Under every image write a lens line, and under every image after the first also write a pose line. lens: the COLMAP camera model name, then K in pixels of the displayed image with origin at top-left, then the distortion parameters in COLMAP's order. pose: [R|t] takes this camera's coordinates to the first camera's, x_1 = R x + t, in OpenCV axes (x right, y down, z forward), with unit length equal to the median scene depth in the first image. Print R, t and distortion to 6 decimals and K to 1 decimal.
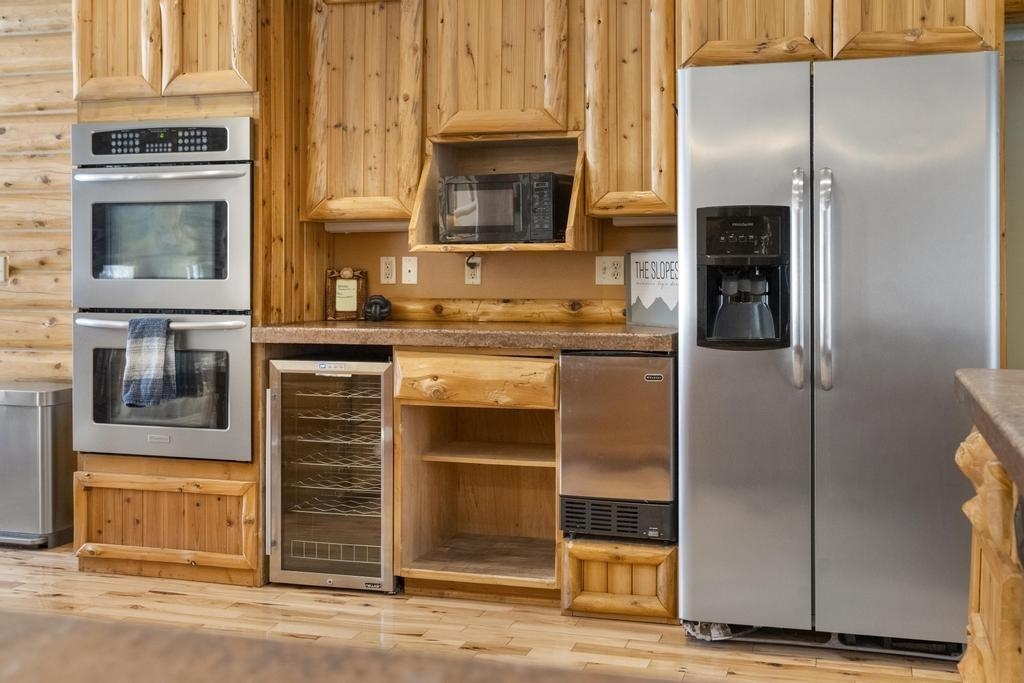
lens RADIAL K [[1145.4, 0, 512.0], [0, 1145.4, 339.6], [0, 0, 1]] dist [-0.028639, 0.000000]
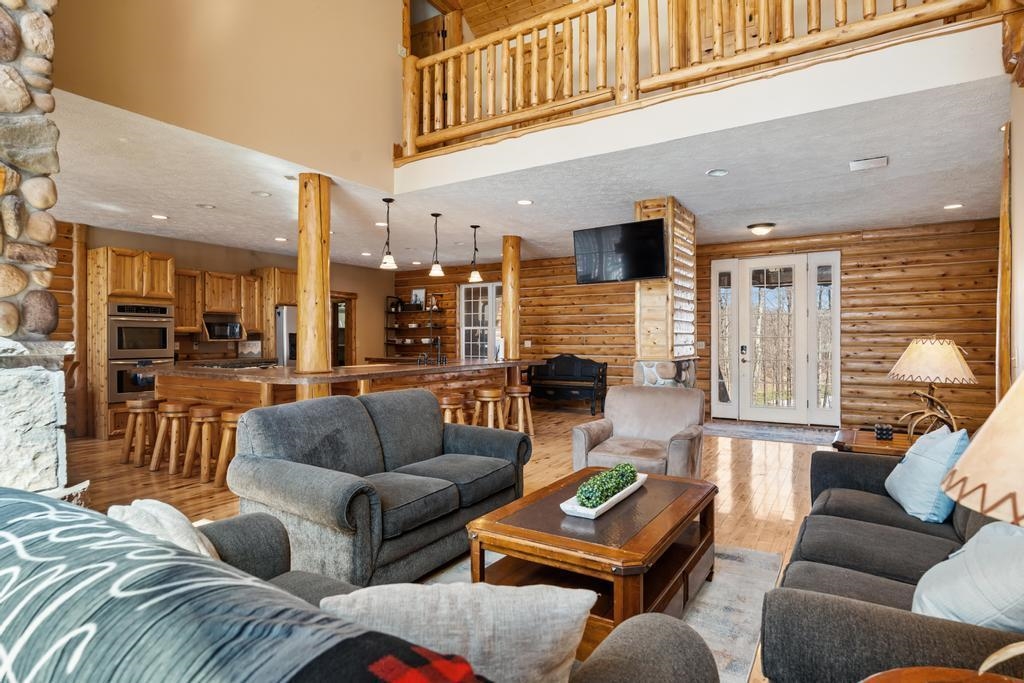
lens RADIAL K [[541.8, 0, 509.1], [0, 541.8, 343.0], [0, 0, 1]] dist [-0.002697, 0.001072]
pose [[0.265148, -0.009489, 0.964161, -1.603448], [0.065856, 0.997795, -0.008291, 0.014747], [-0.961956, 0.065694, 0.265188, -0.507298]]
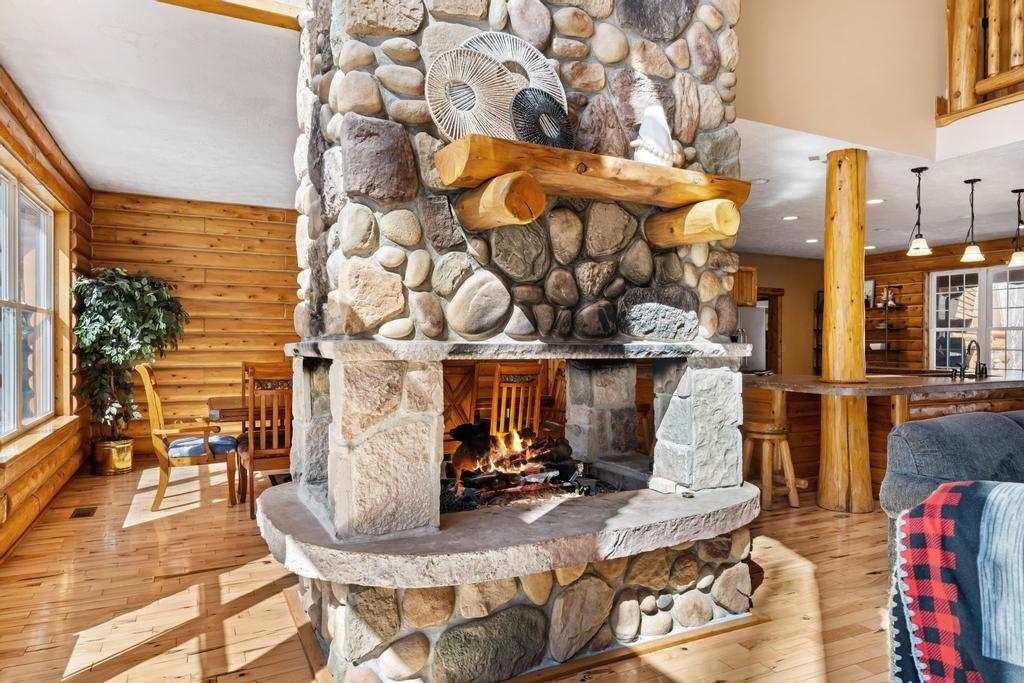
lens RADIAL K [[636.7, 0, 511.8], [0, 636.7, 344.5], [0, 0, 1]] dist [0.000938, 0.002941]
pose [[0.726284, 0.000373, 0.687395, -1.836962], [0.041065, 0.998190, -0.043930, -0.001854], [-0.686167, 0.060134, 0.724954, -0.227157]]
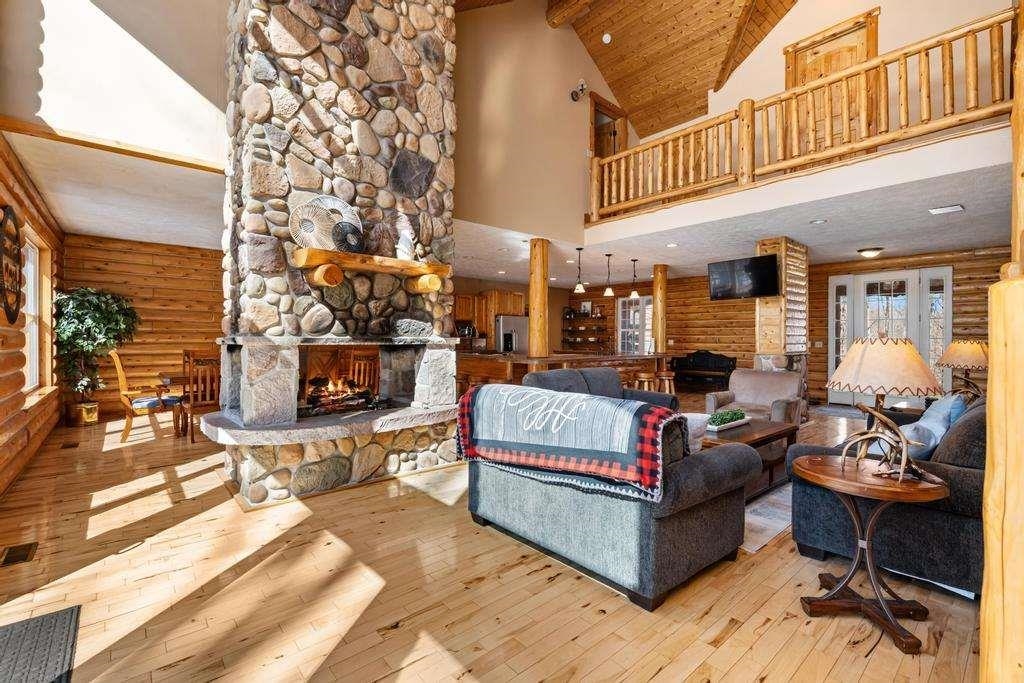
lens RADIAL K [[451.1, 0, 508.9], [0, 451.1, 337.6], [0, 0, 1]] dist [-0.002451, 0.000643]
pose [[0.538880, 0.001572, 0.842381, -2.003183], [0.051389, 0.998074, -0.034736, 0.020189], [-0.840814, 0.062008, 0.537761, -0.574623]]
